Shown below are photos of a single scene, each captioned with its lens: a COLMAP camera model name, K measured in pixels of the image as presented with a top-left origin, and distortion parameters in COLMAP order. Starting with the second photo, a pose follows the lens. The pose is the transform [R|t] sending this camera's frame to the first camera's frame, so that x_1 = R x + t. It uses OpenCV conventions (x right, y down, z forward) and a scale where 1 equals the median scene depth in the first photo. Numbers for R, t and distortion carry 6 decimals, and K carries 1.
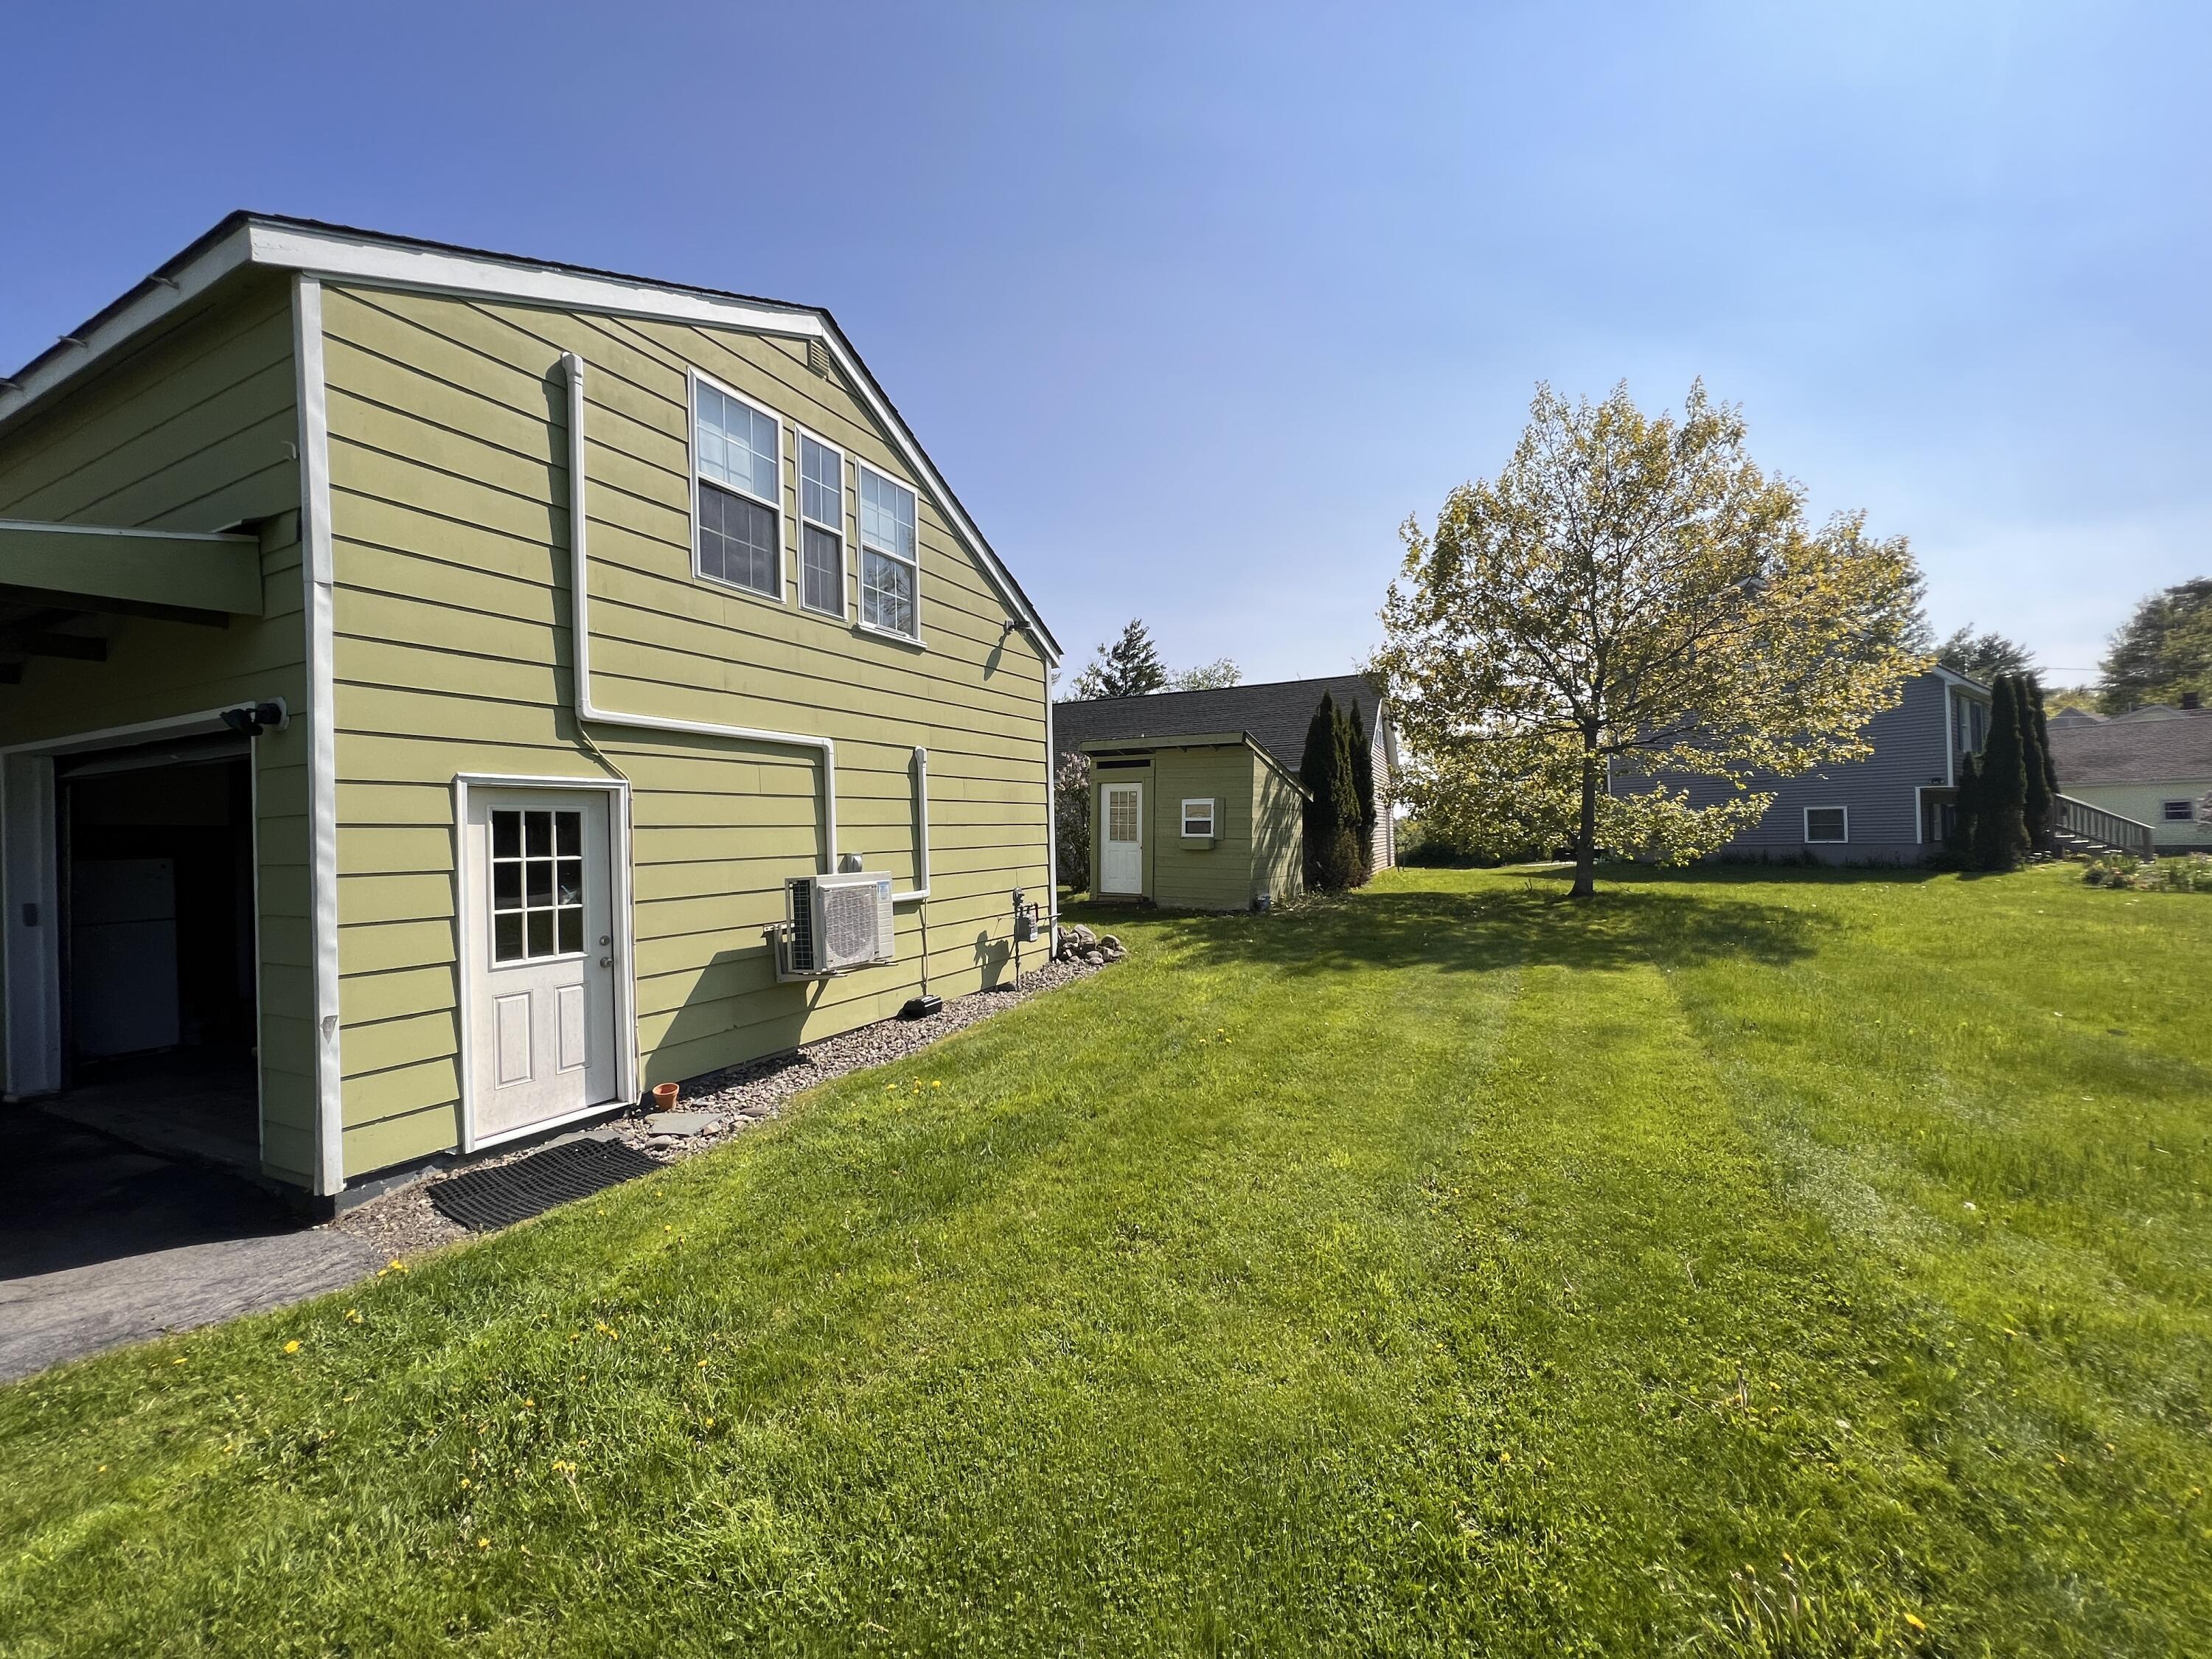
lens RADIAL K [[887.8, 0, 1095.9], [0, 887.8, 833.0], [0, 0, 1]] dist [0.001477, -0.000381]
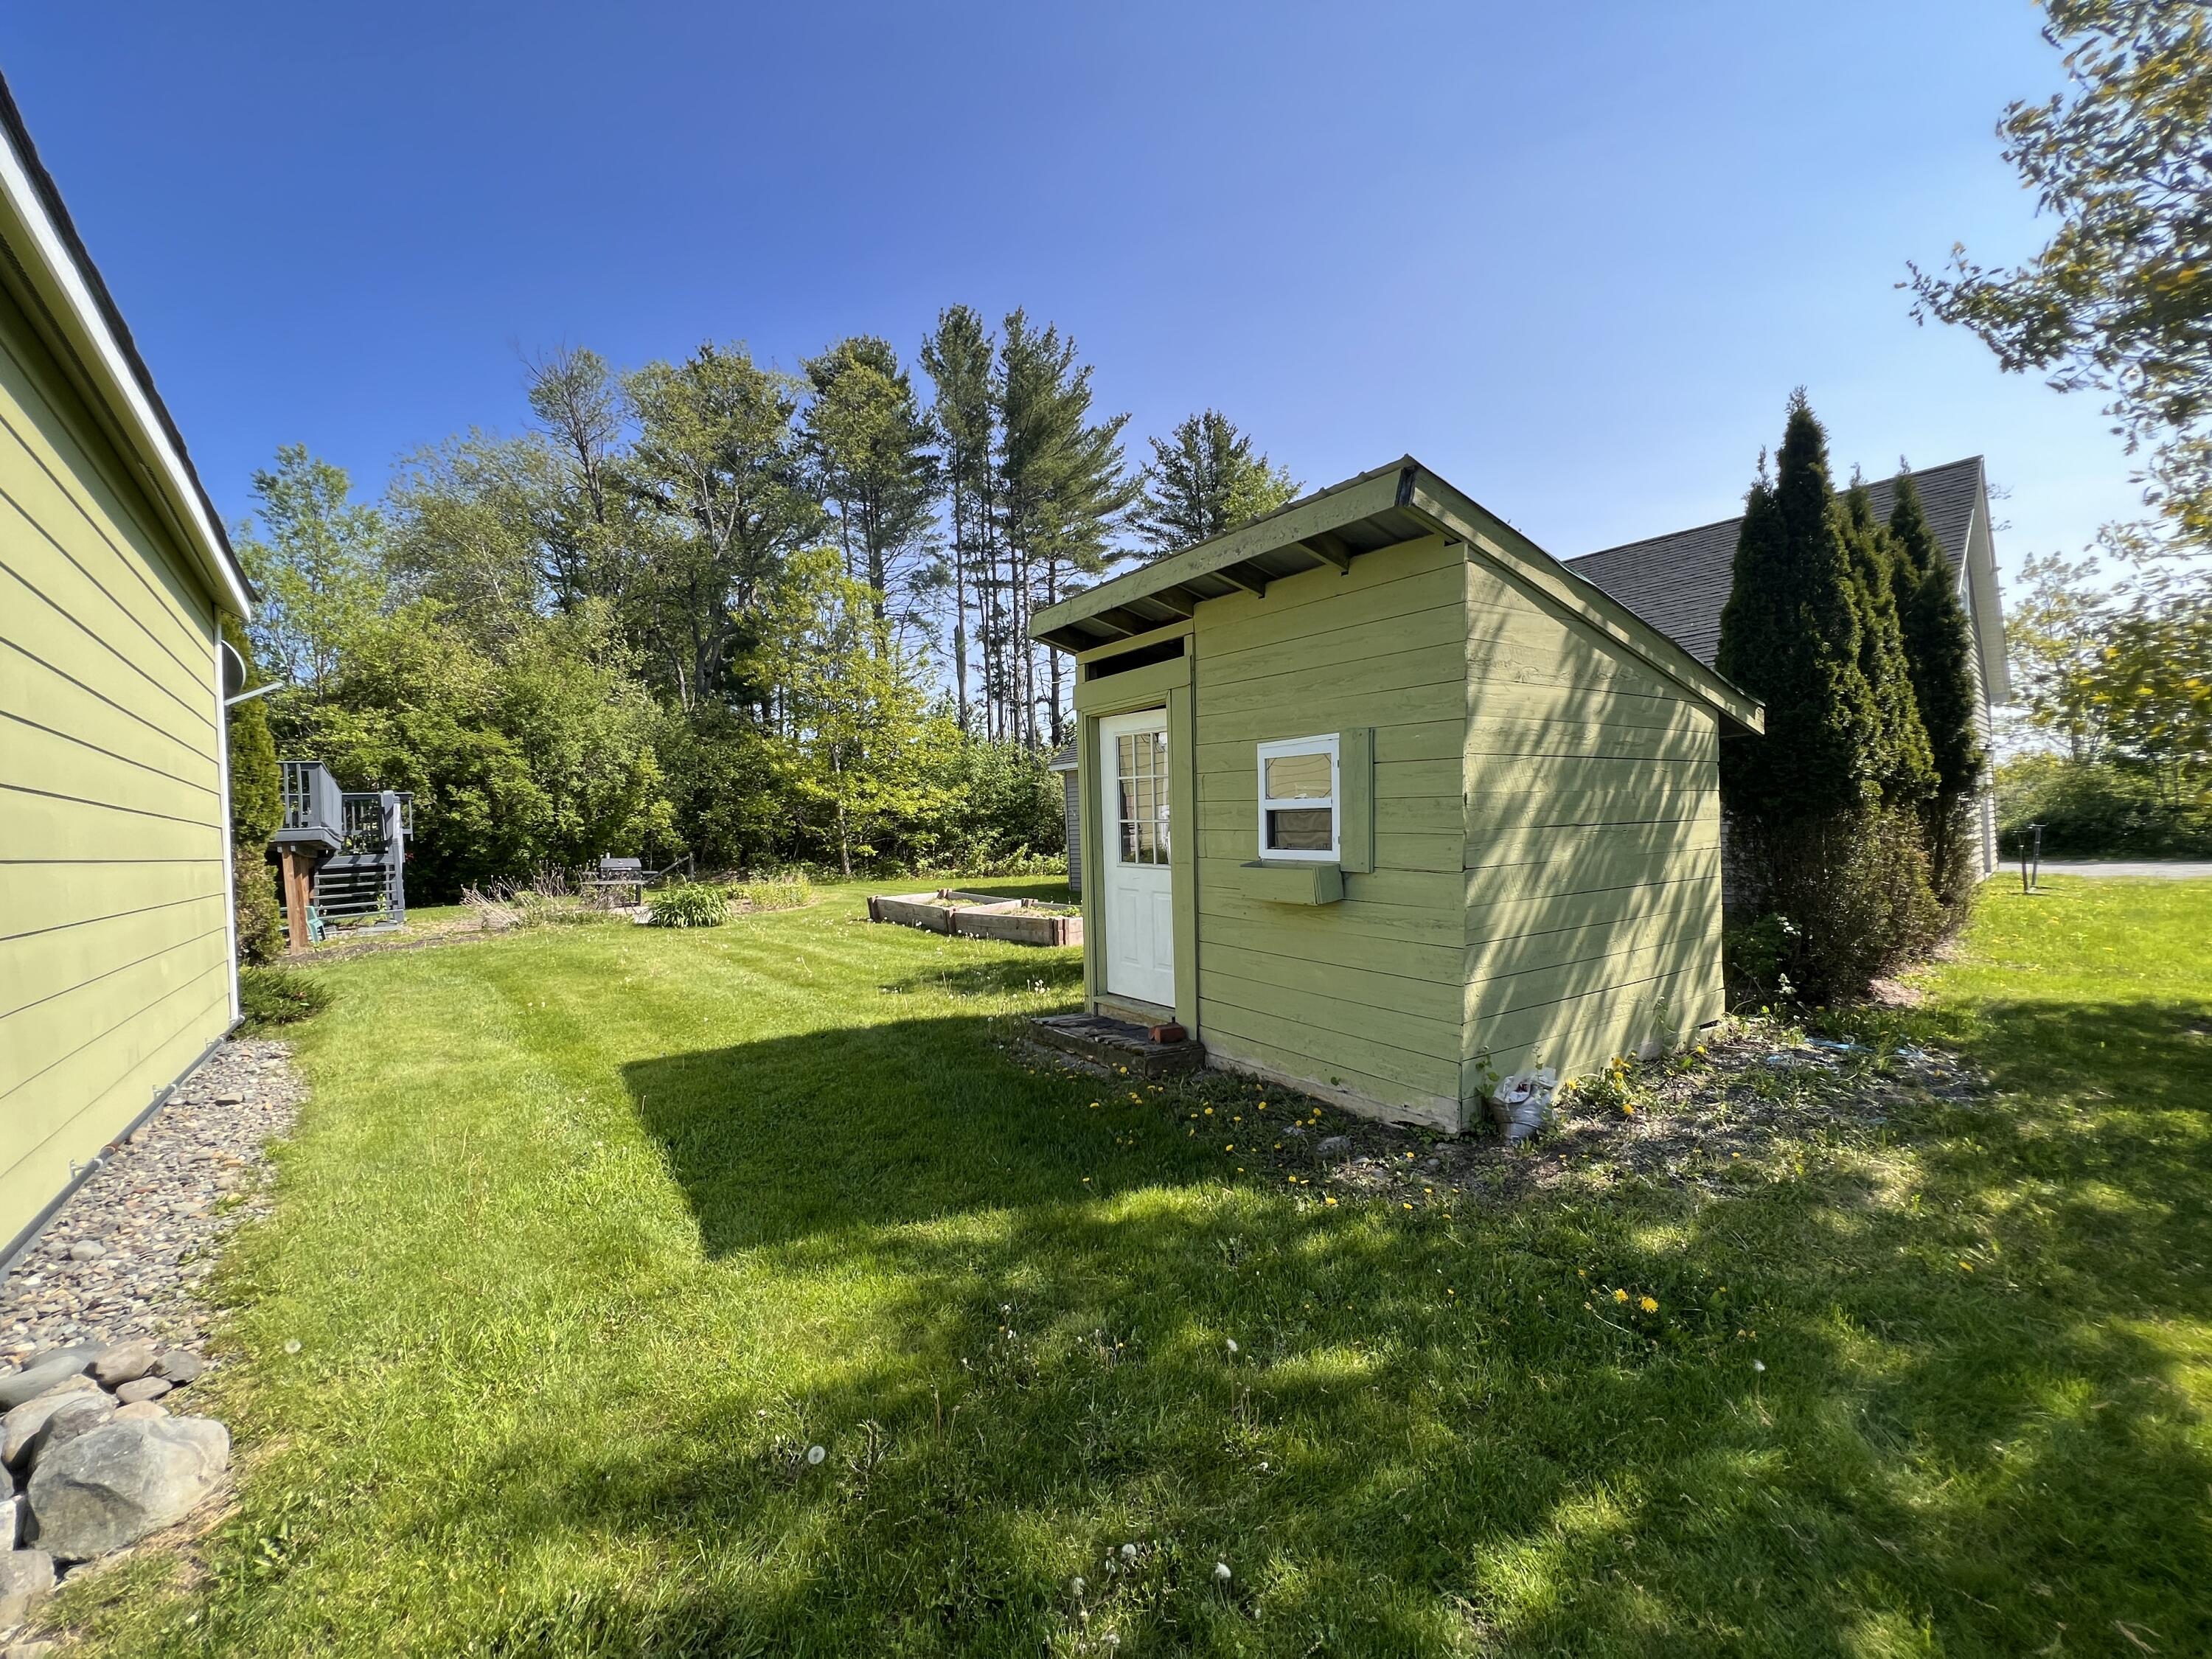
lens RADIAL K [[887.8, 0, 1116.9], [0, 887.8, 839.0], [0, 0, 1]] dist [0.001477, -0.000381]
pose [[0.911462, -0.018934, -0.410948, 0.175300], [0.030528, 0.999299, 0.021668, -0.011231], [0.410250, -0.032295, 0.911401, 0.653001]]
